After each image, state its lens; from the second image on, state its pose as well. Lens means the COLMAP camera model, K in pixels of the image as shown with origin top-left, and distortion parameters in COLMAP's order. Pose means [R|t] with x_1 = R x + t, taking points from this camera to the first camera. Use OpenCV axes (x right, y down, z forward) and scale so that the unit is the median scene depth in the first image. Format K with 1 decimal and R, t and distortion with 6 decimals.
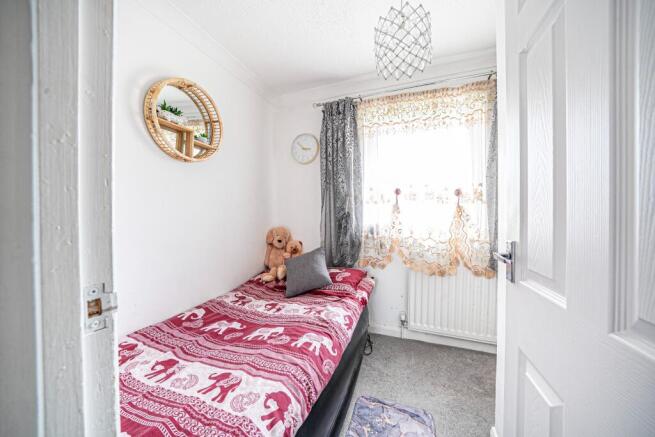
lens RADIAL K [[245.6, 0, 327.5], [0, 245.6, 218.5], [0, 0, 1]] dist [-0.014889, 0.000005]
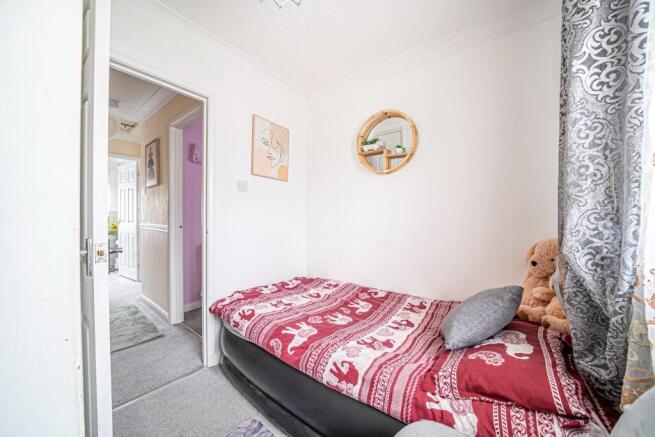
lens RADIAL K [[223.7, 0, 327.5], [0, 223.7, 218.5], [0, 0, 1]] dist [-0.019228, 0.000002]
pose [[-0.294405, 0.007402, -0.955652, 0.714444], [-0.010994, 0.999878, 0.011132, -0.021031], [0.955618, 0.013784, -0.294287, 1.154966]]
